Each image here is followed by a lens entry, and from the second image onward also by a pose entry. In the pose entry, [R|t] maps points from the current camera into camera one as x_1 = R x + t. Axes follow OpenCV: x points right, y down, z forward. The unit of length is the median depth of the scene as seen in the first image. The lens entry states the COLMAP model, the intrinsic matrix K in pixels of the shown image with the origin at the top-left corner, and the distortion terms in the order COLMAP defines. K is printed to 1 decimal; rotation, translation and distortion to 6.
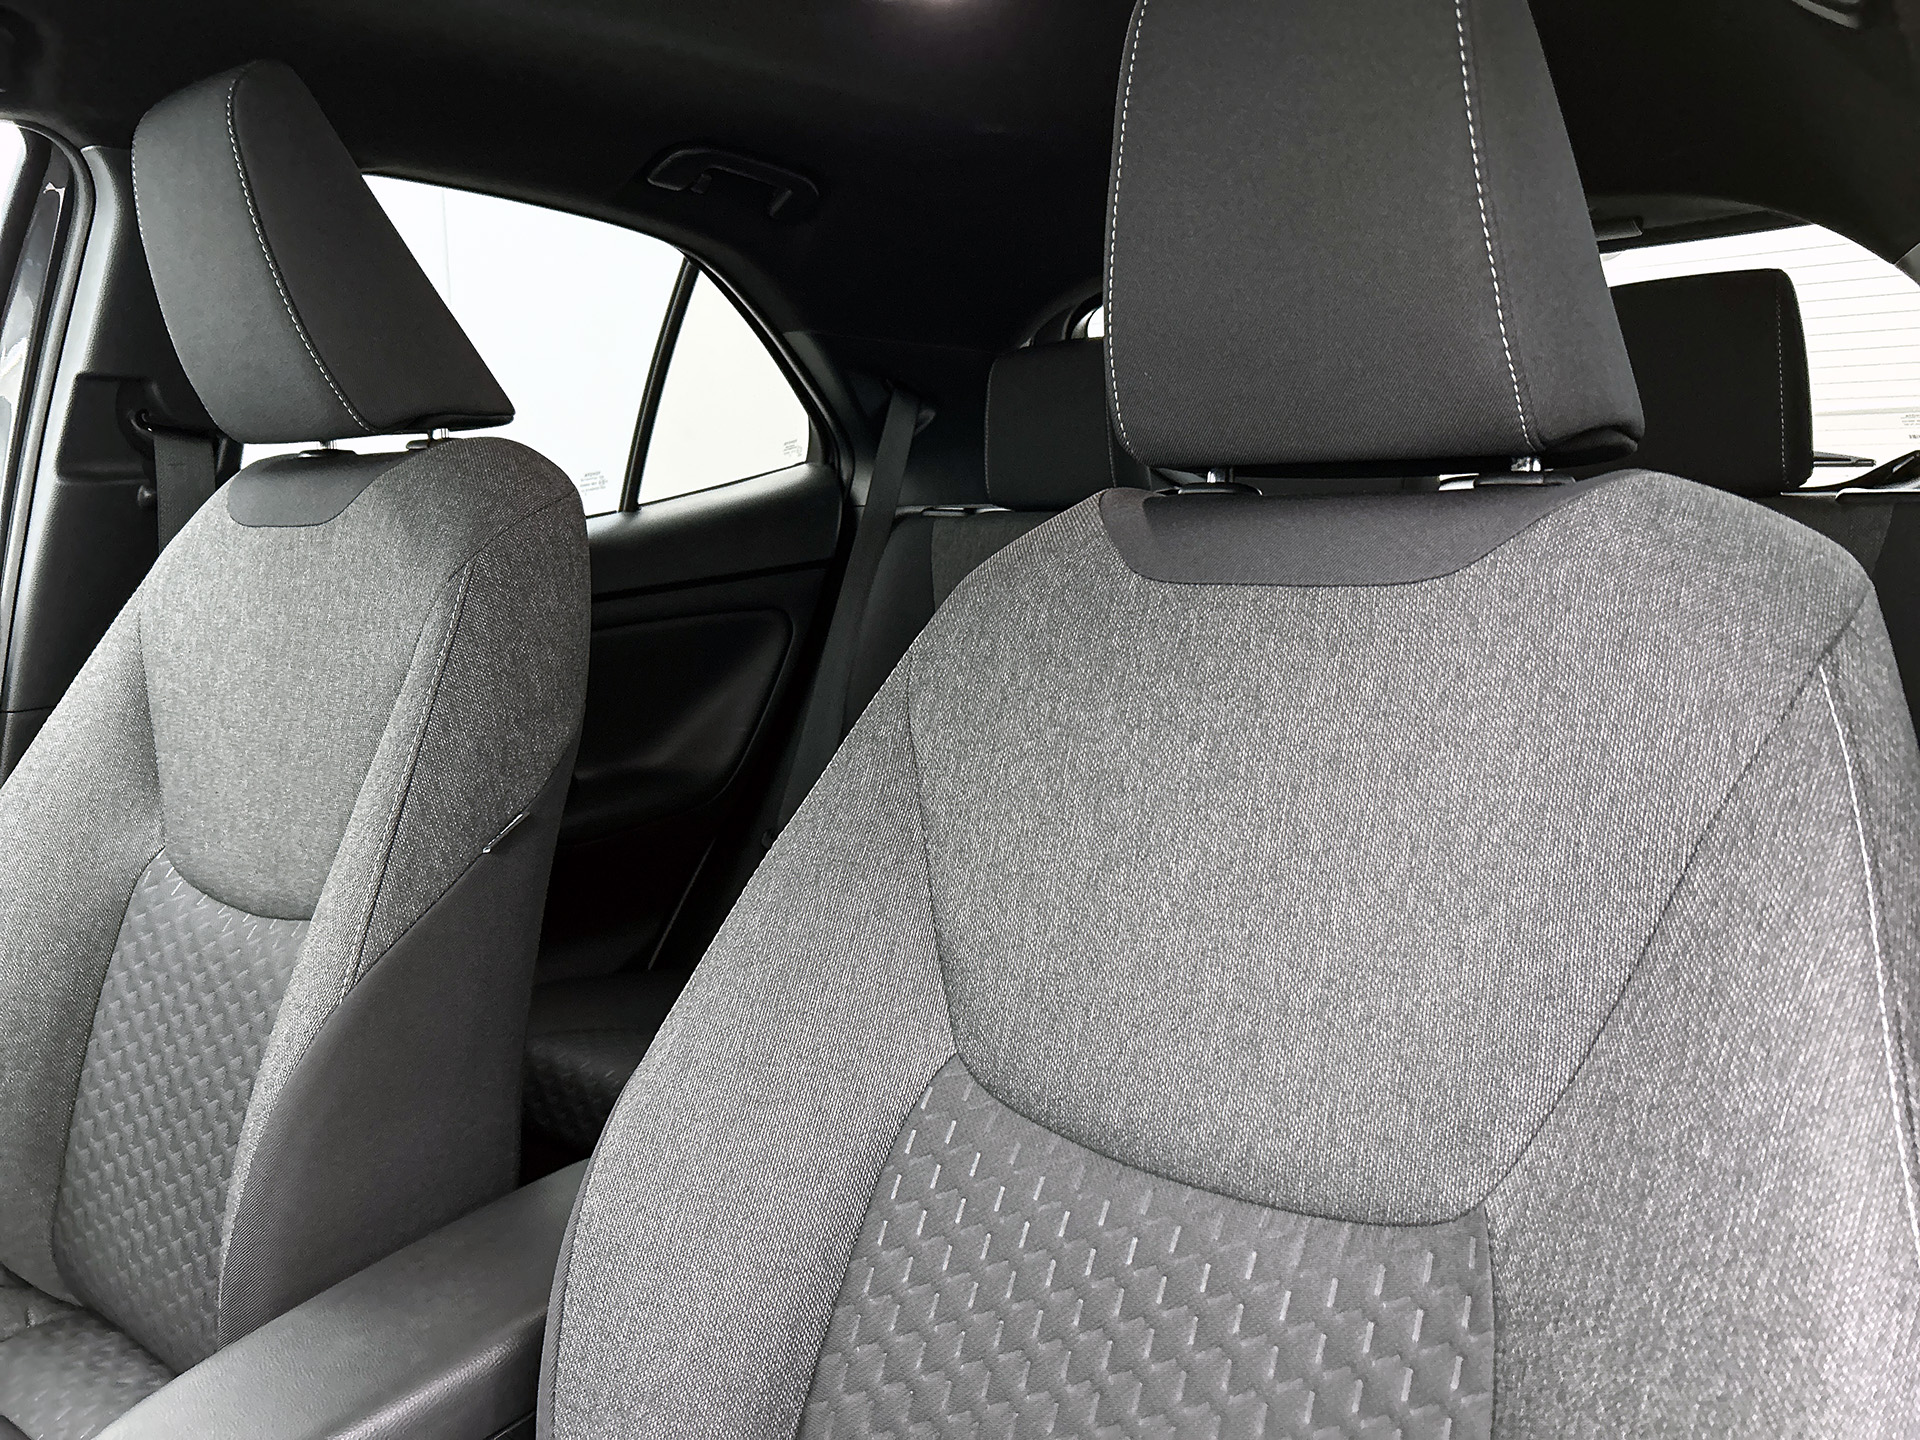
lens RADIAL K [[1468.6, 0, 955.2], [0, 1468.6, 708.6], [0, 0, 1]] dist [0.064459, -0.072258]
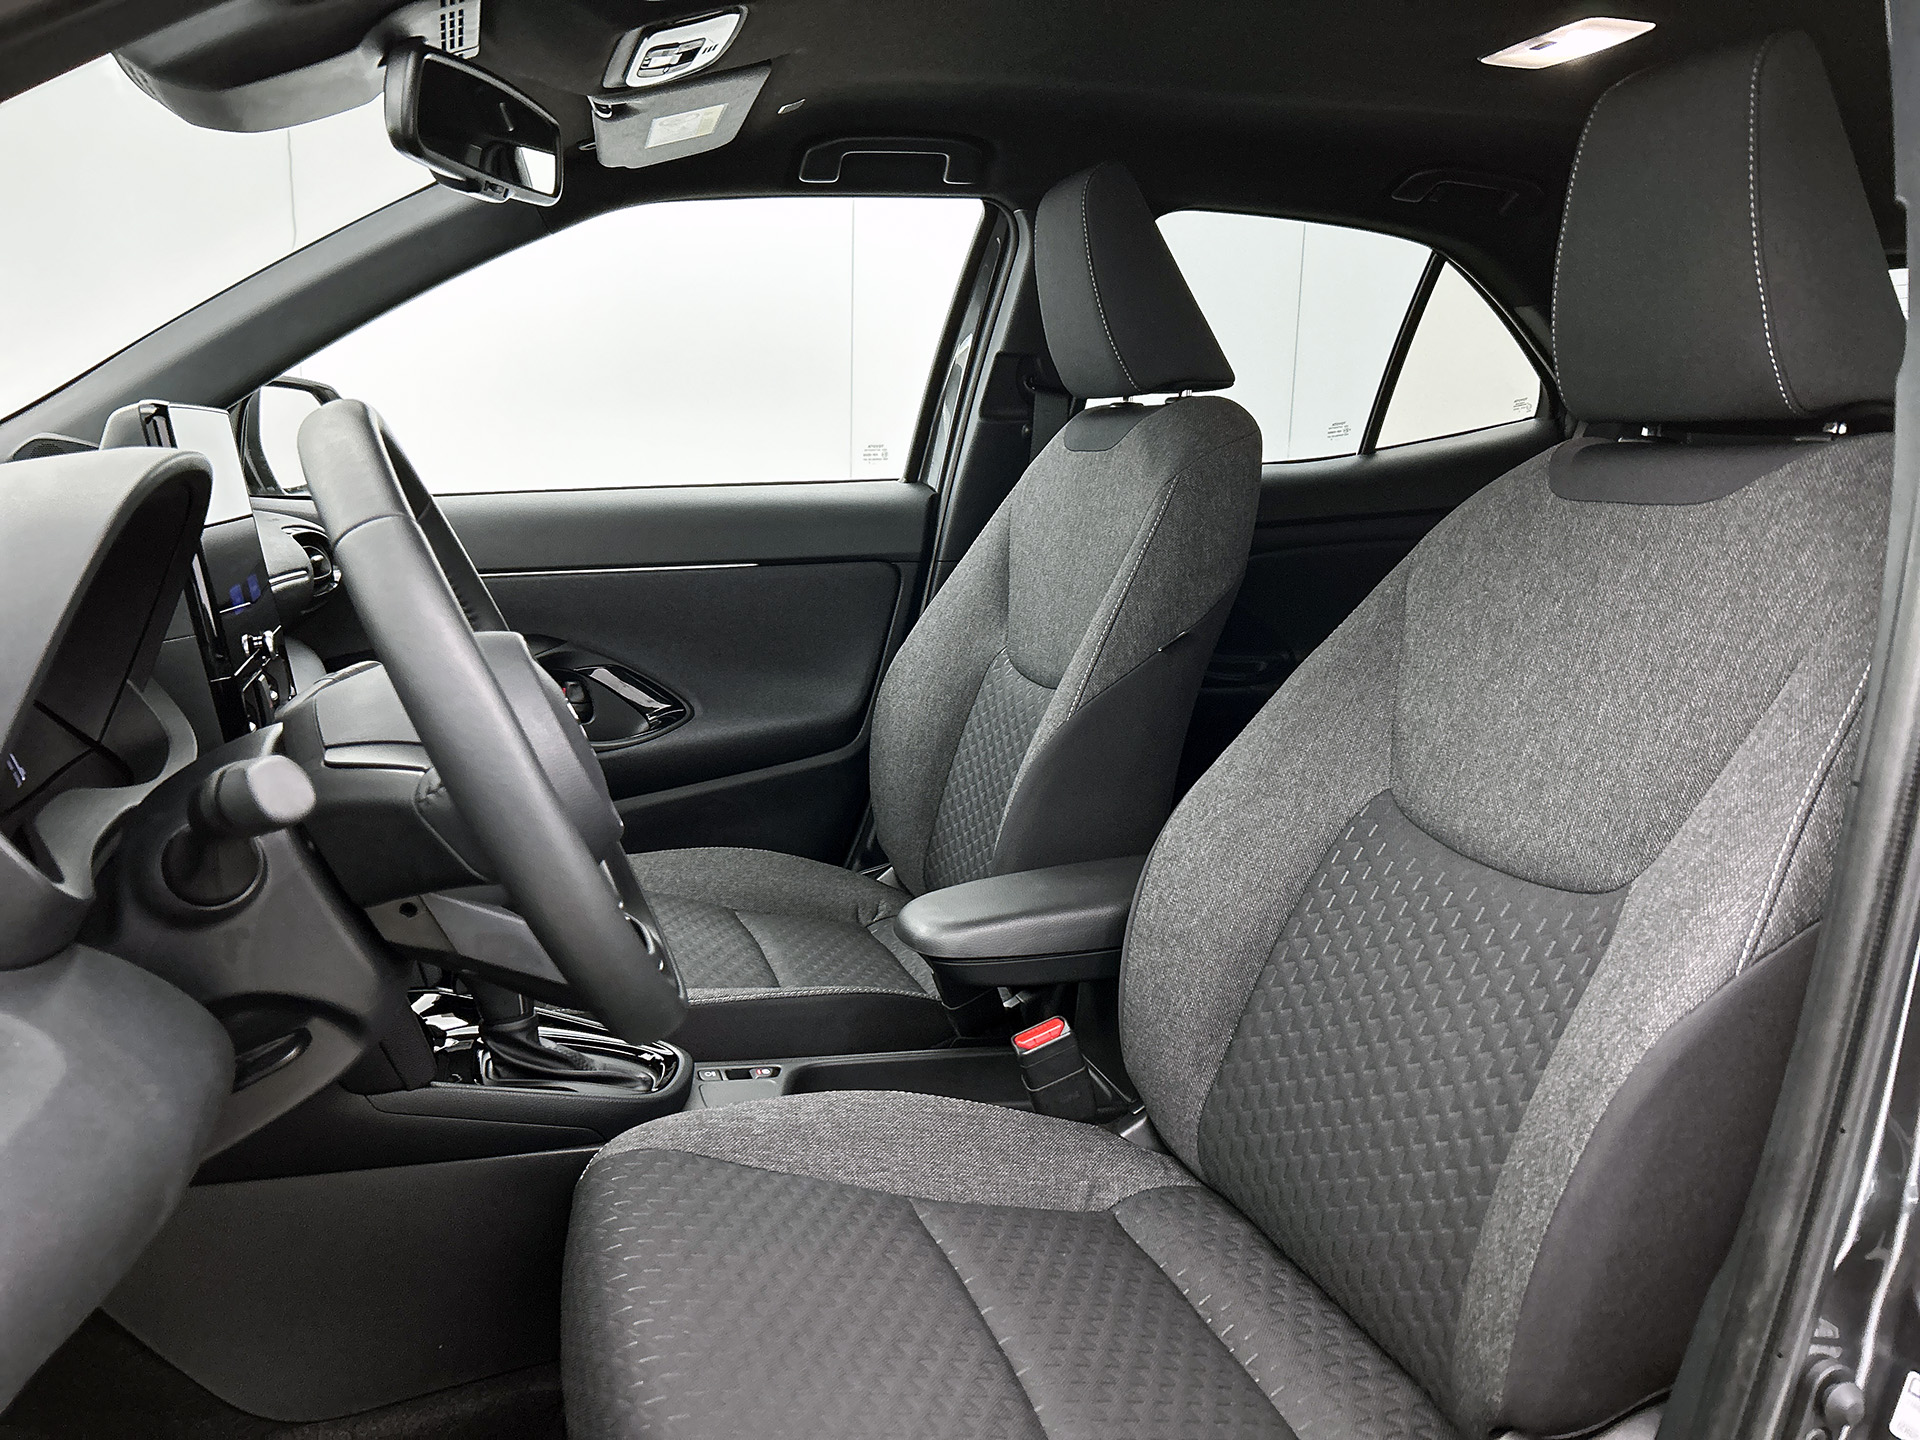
lens RADIAL K [[1463.6, 0, 960.0], [0, 1463.6, 720.0], [0, 0, 1]] dist [-0.000893, -0.015248]
pose [[0.837468, 0.129885, -0.530827, 0.329974], [-0.108399, 0.991526, 0.071595, 0.072154], [0.535628, -0.002417, 0.844450, -0.438898]]
